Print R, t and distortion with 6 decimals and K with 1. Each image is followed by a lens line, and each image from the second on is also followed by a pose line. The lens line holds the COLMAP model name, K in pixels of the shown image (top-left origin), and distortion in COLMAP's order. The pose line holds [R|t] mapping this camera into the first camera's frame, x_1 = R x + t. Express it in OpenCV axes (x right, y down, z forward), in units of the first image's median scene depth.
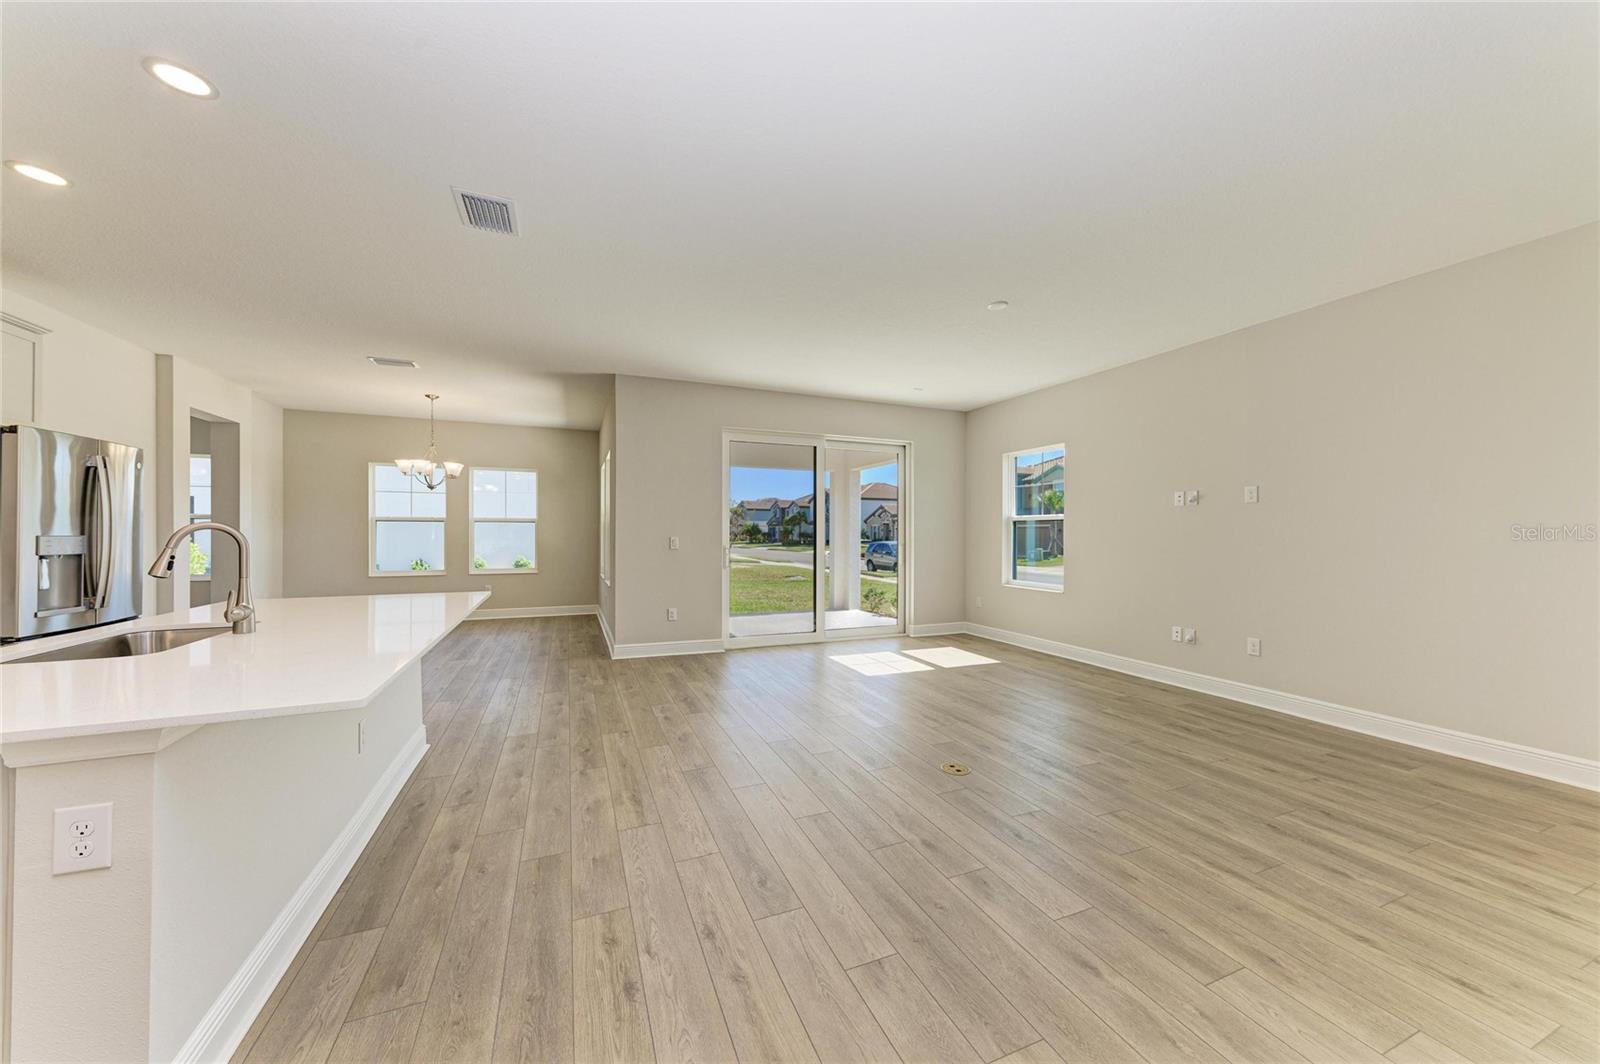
lens RADIAL K [[563.9, 0, 800.0], [0, 563.9, 532.0], [0, 0, 1]] dist [0.013047, -0.000044]
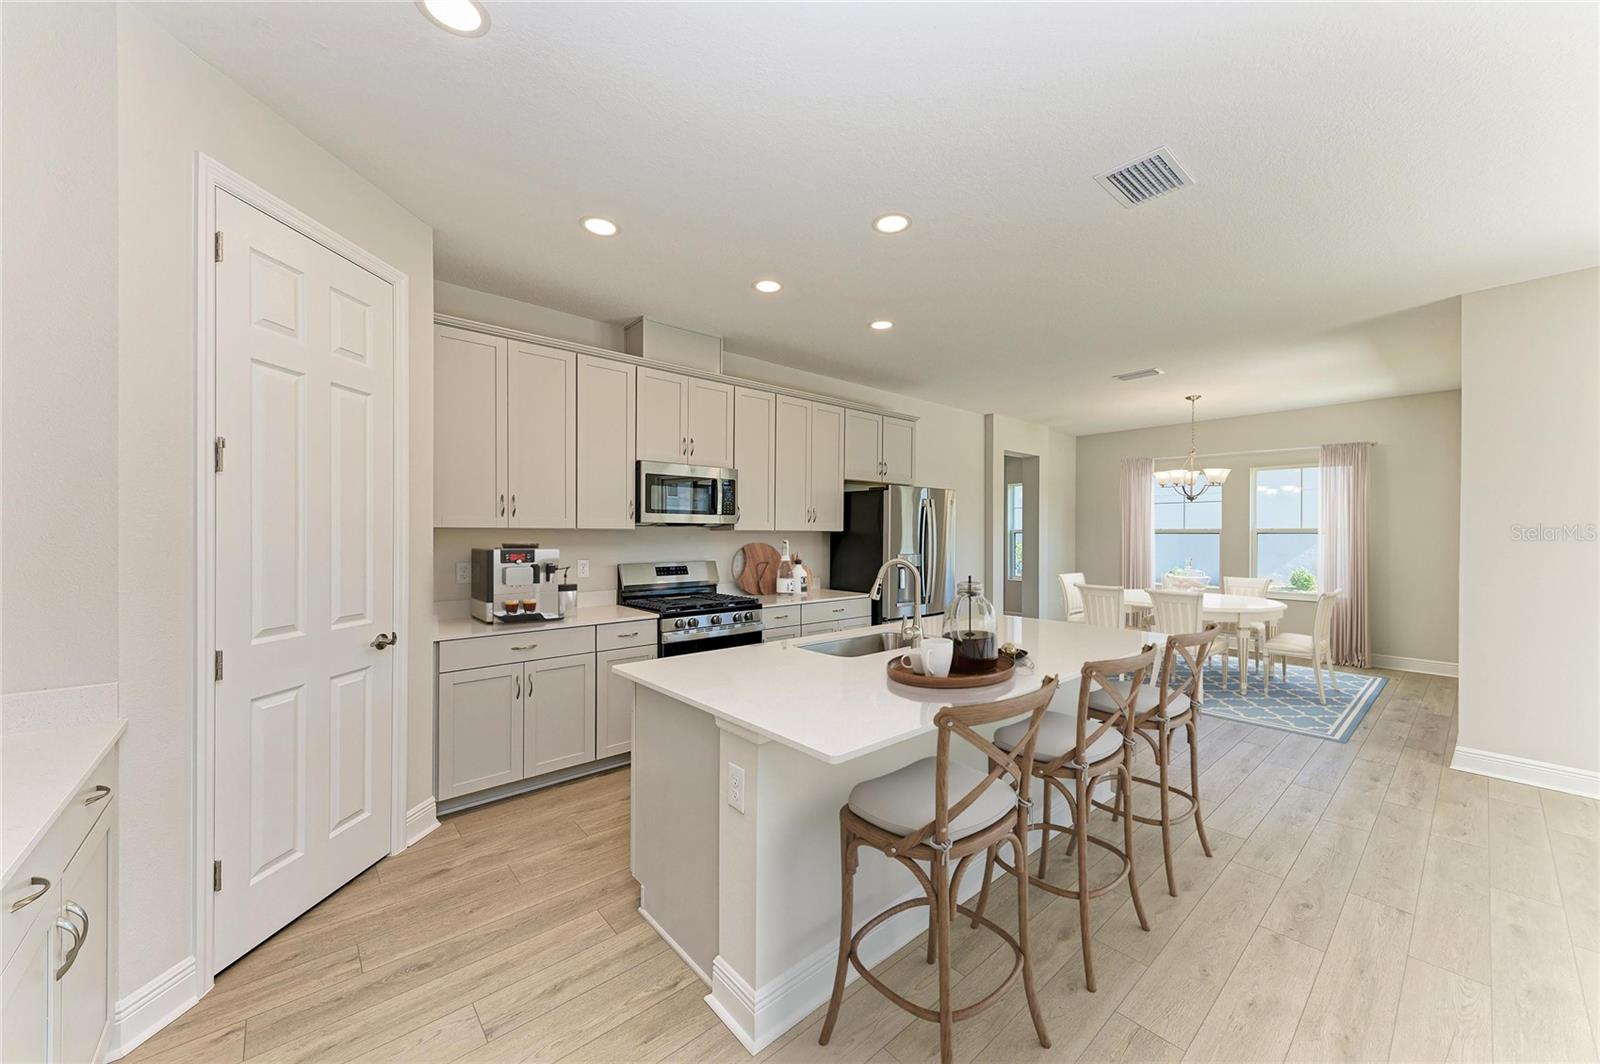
lens RADIAL K [[588.2, 0, 797.7], [0, 588.2, 533.9], [0, 0, 1]] dist [0.002323, -0.000175]
pose [[0.312096, -0.000805, -0.950050, 0.060527], [-0.000277, 1.000000, -0.000939, -0.029698], [0.950051, 0.000557, 0.312096, 0.158060]]
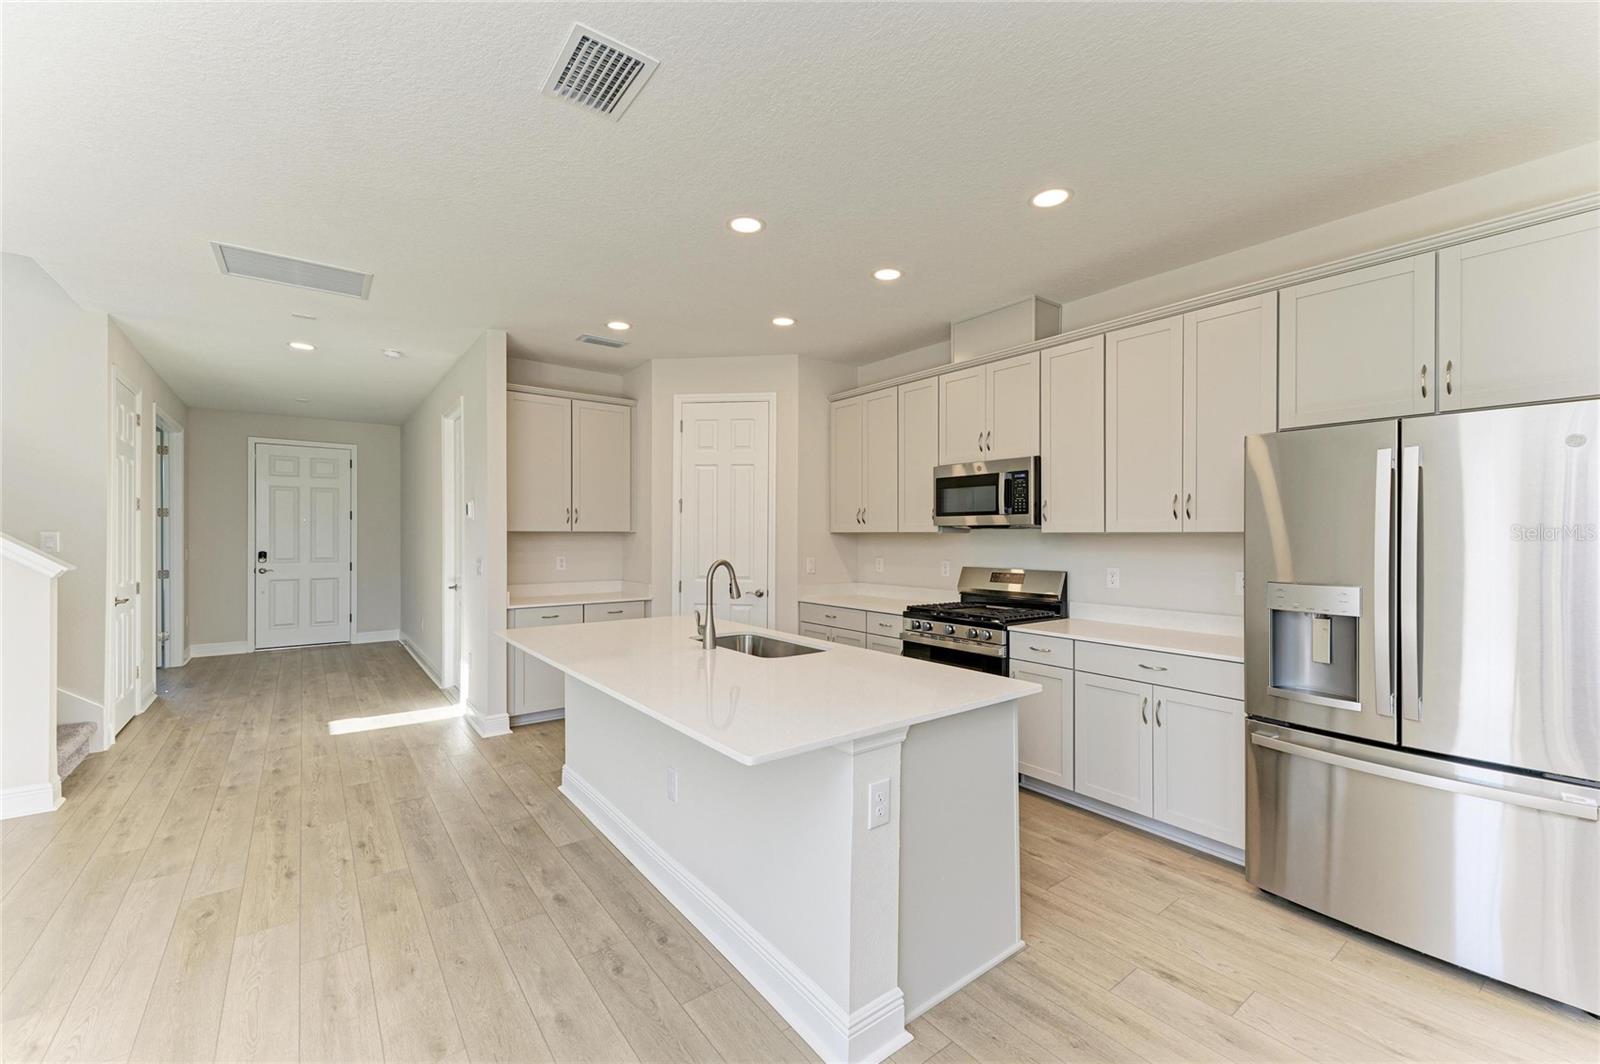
lens RADIAL K [[645.7, 0, 801.6], [0, 645.7, 534.9], [0, 0, 1]] dist [0.016838, -0.006707]
pose [[-0.966784, -0.005427, -0.255537, -0.346705], [-0.004851, 0.999984, -0.002883, -0.029675], [0.255548, -0.001548, -0.966795, 1.046663]]
